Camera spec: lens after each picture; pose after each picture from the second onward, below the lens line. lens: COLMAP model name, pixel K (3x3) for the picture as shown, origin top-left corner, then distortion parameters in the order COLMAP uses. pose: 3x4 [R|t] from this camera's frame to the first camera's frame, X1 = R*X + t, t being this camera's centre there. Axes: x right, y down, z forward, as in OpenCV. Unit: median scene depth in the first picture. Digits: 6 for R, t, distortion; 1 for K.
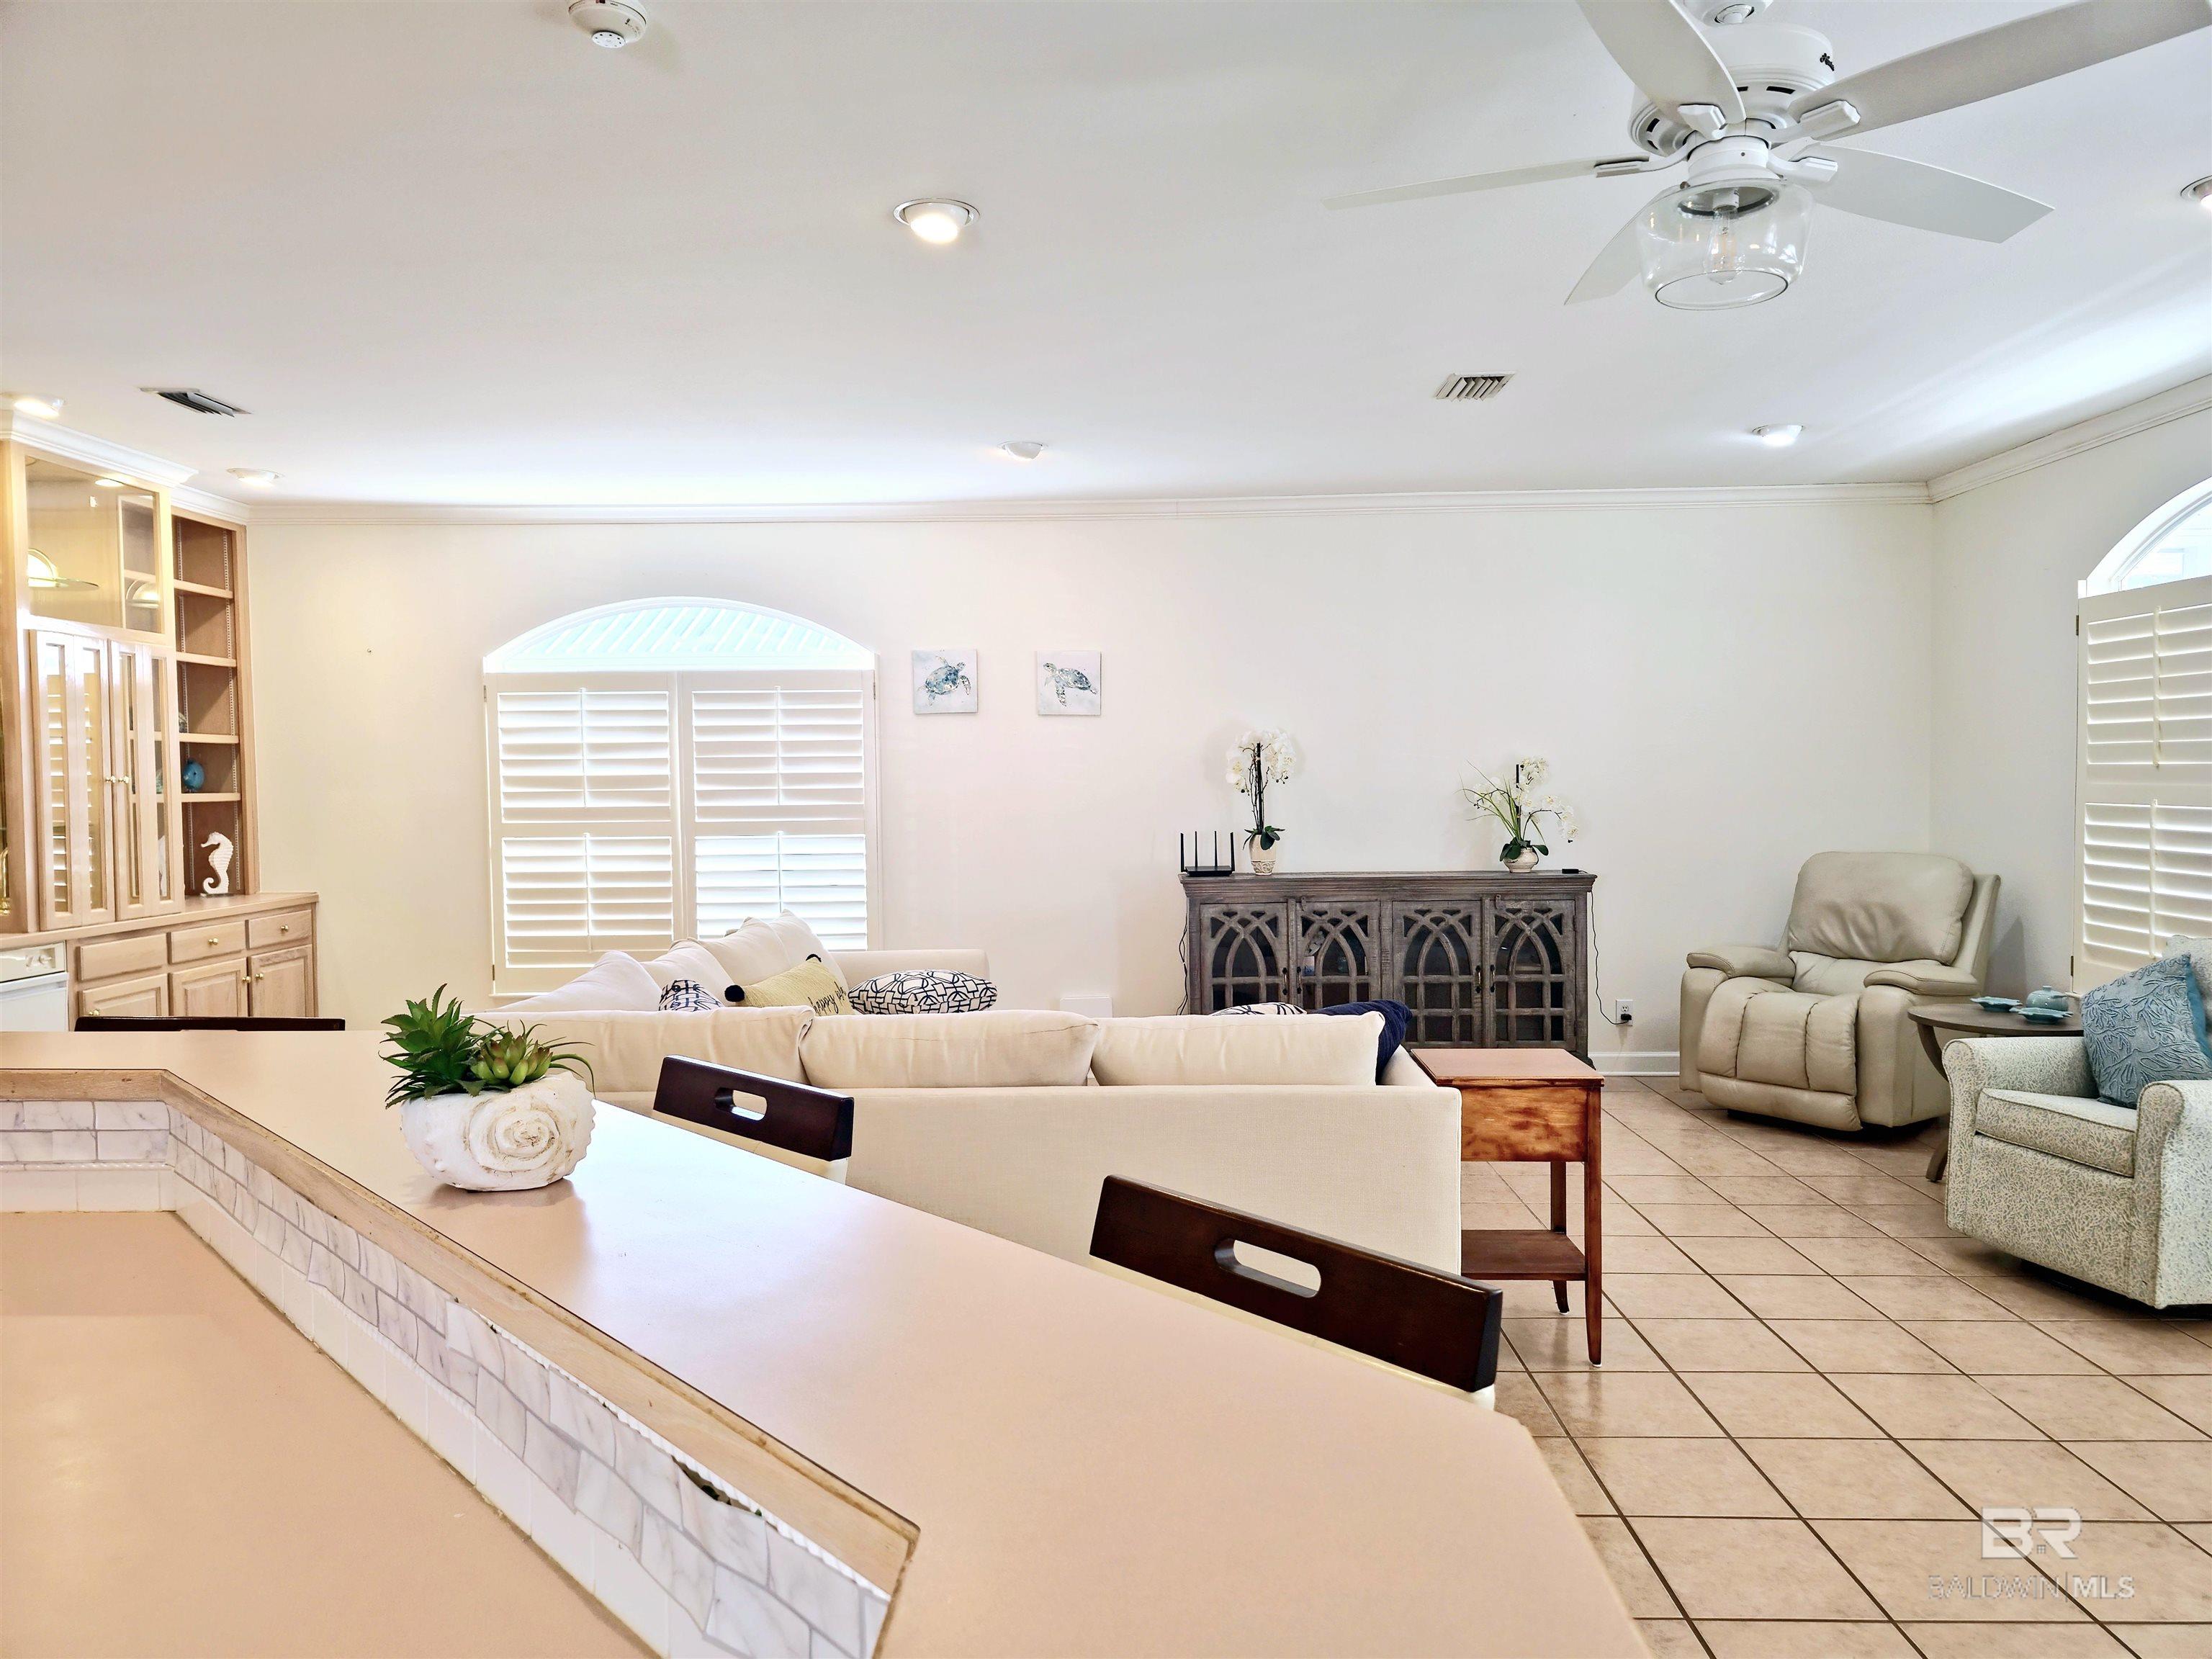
lens RADIAL K [[1475.7, 0, 1106.0], [0, 1475.7, 829.5], [0, 0, 1]] dist [0.085214, -0.090143]
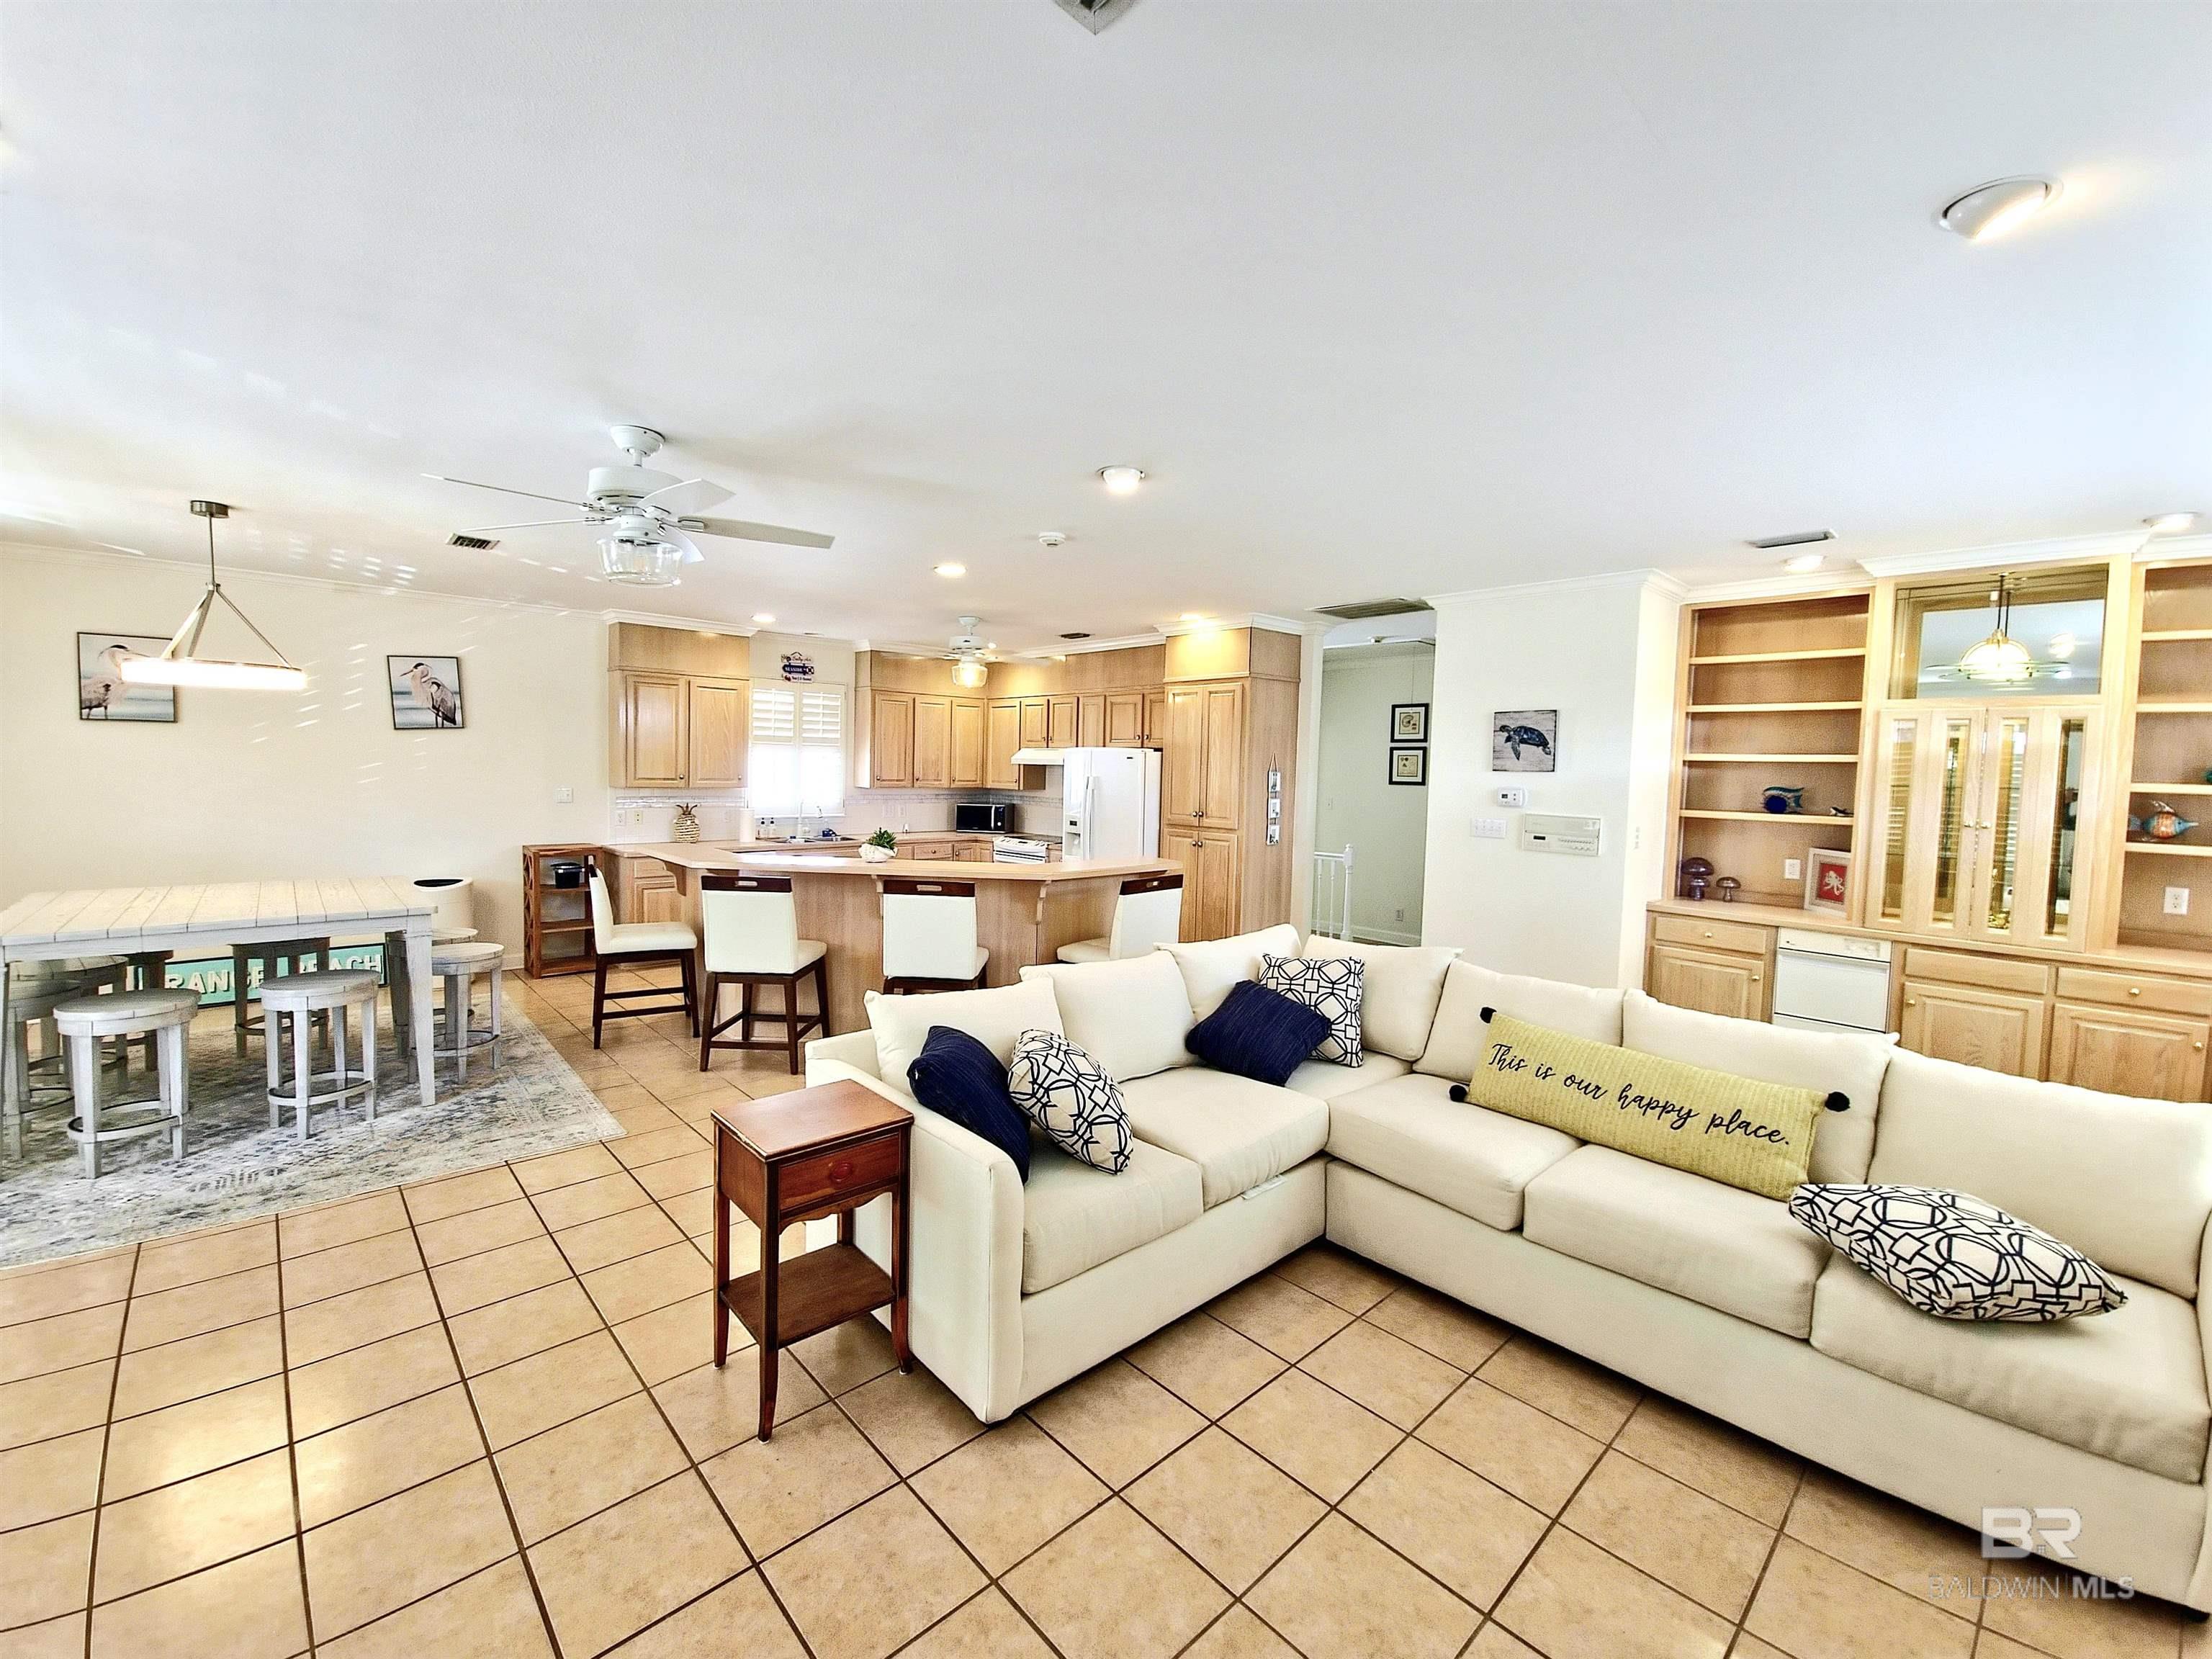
lens RADIAL K [[914.7, 0, 1073.8], [0, 914.7, 811.9], [0, 0, 1]] dist [0.009187, -0.008289]
pose [[-0.725153, 0.028213, -0.688009, 0.311590], [-0.040254, 0.995715, 0.083259, -0.062772], [0.687410, 0.088071, -0.720910, 0.855472]]
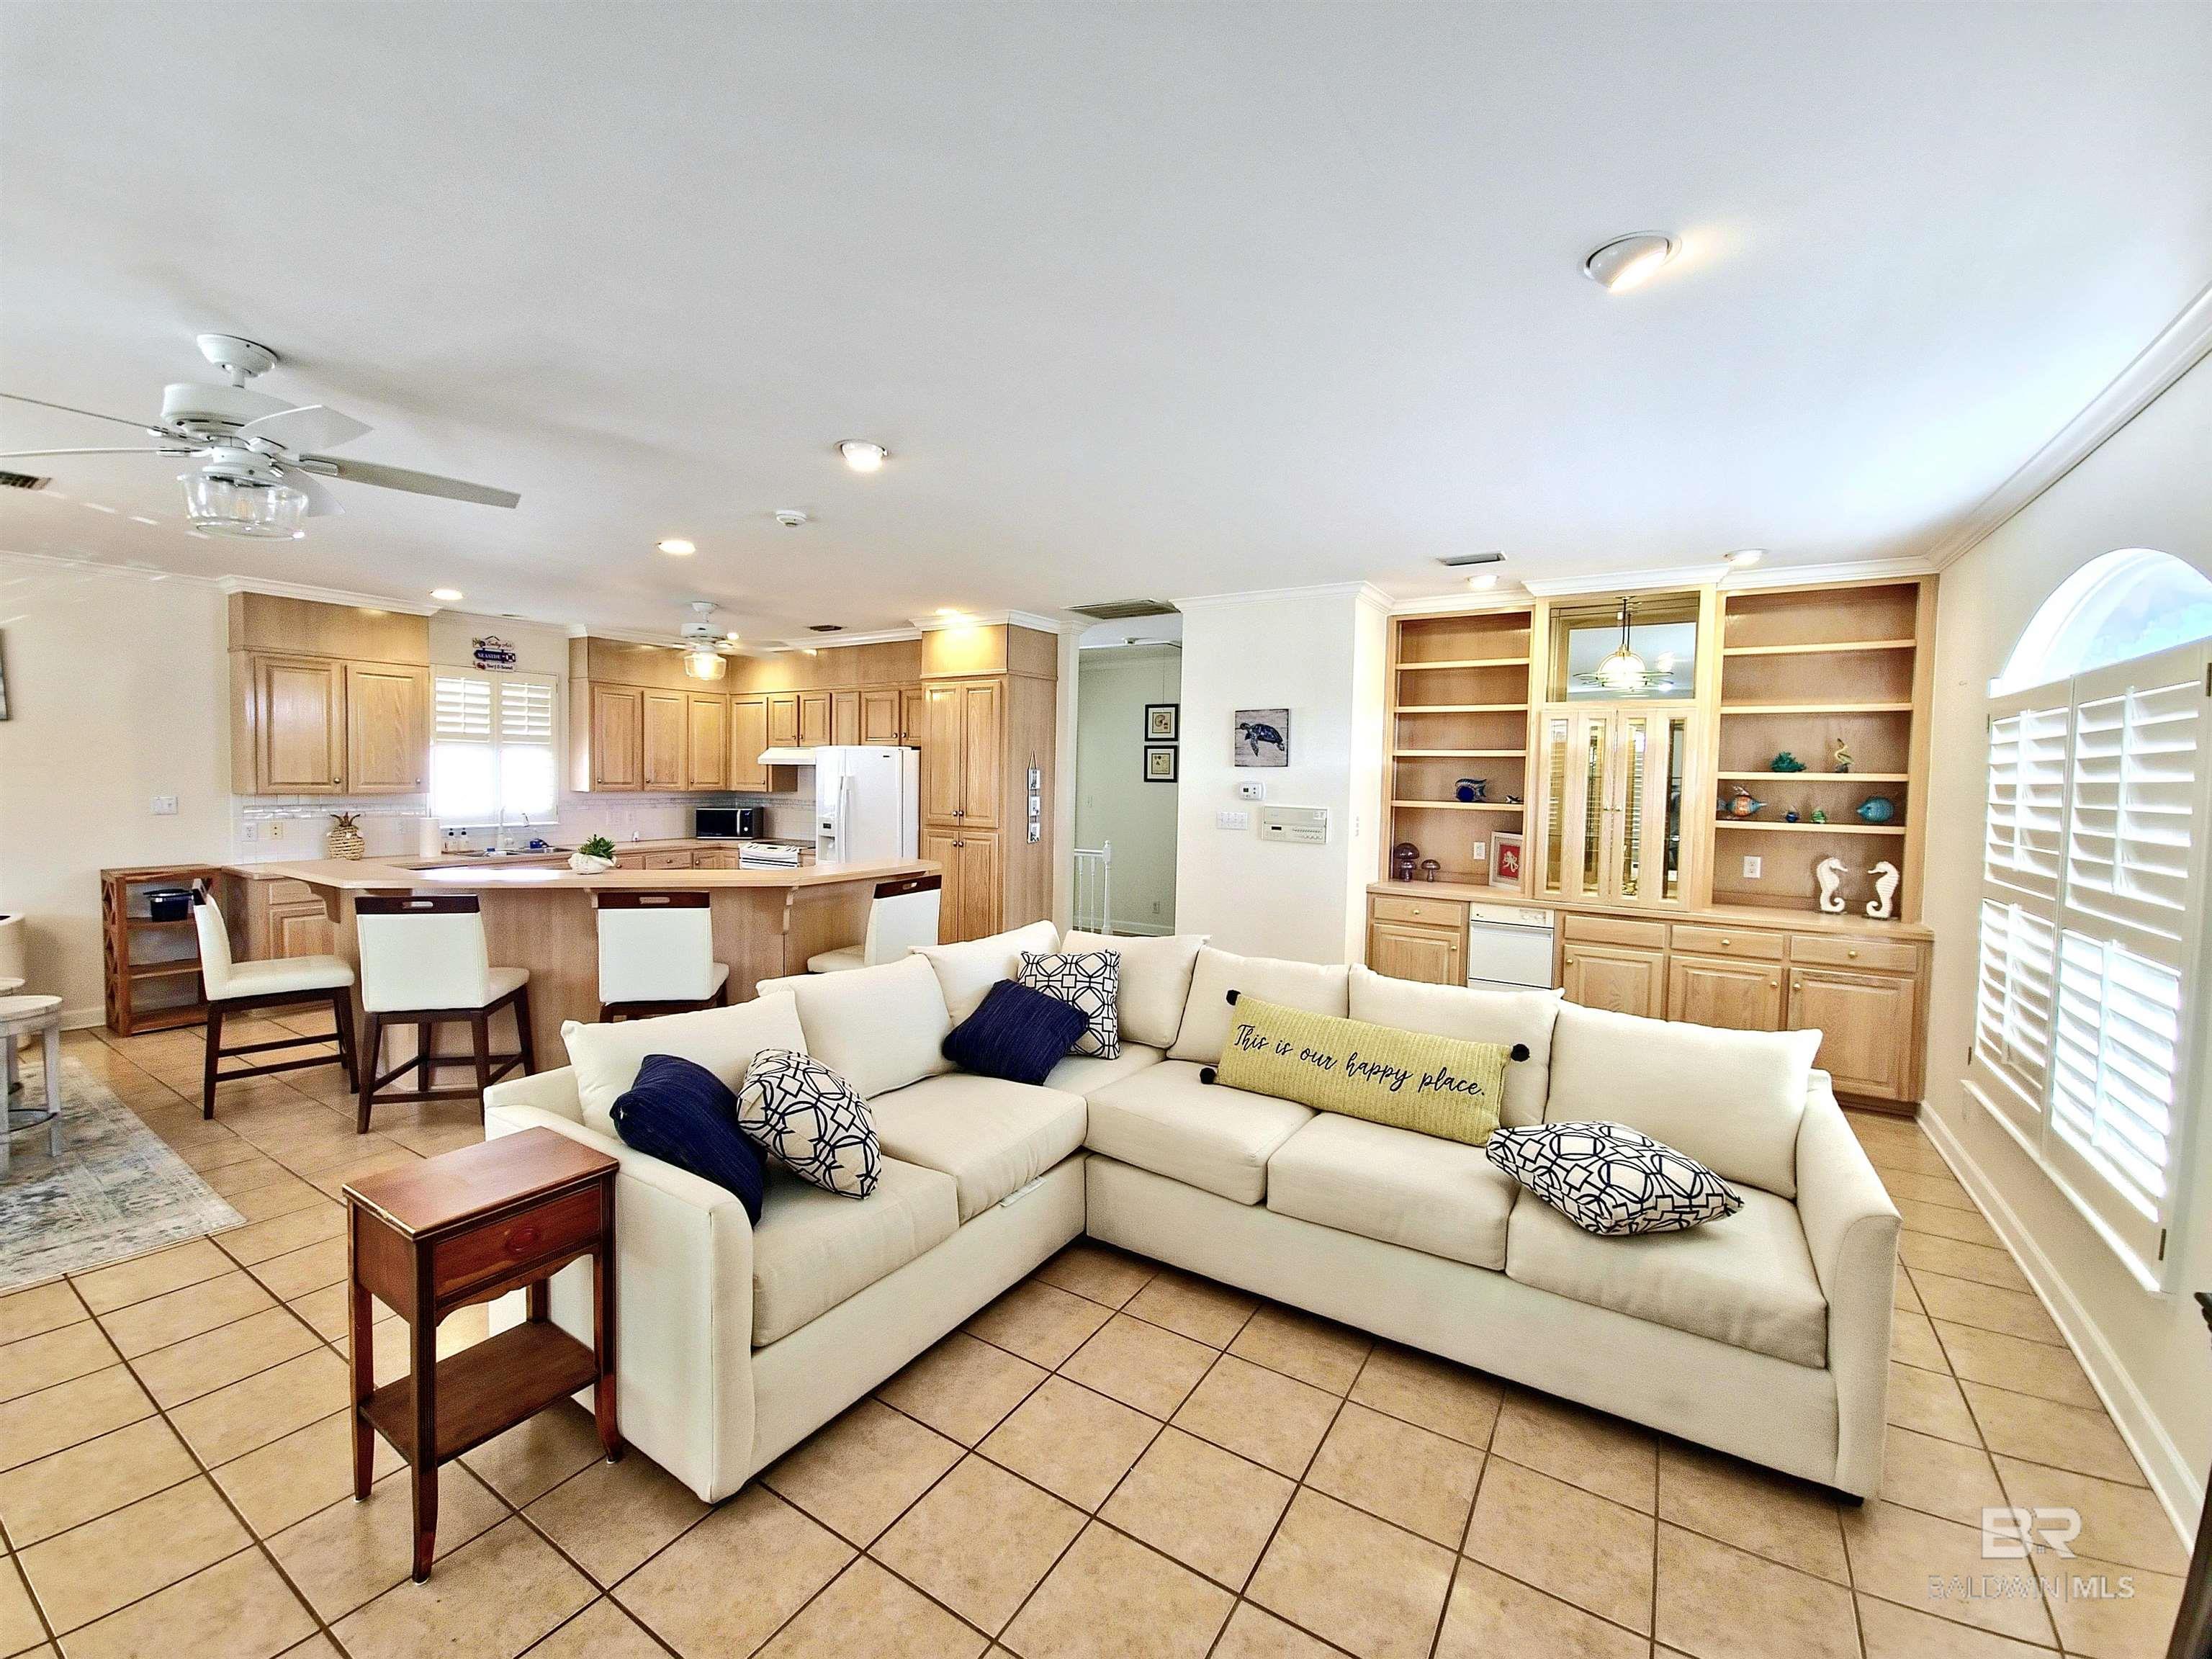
lens RADIAL K [[918.2, 0, 1082.7], [0, 918.2, 809.7], [0, 0, 1]] dist [0.011268, -0.009304]
pose [[-0.523086, 0.035427, -0.851543, 0.290907], [-0.040685, 0.996959, 0.066468, -0.057082], [0.851308, 0.069414, -0.520053, 0.850955]]
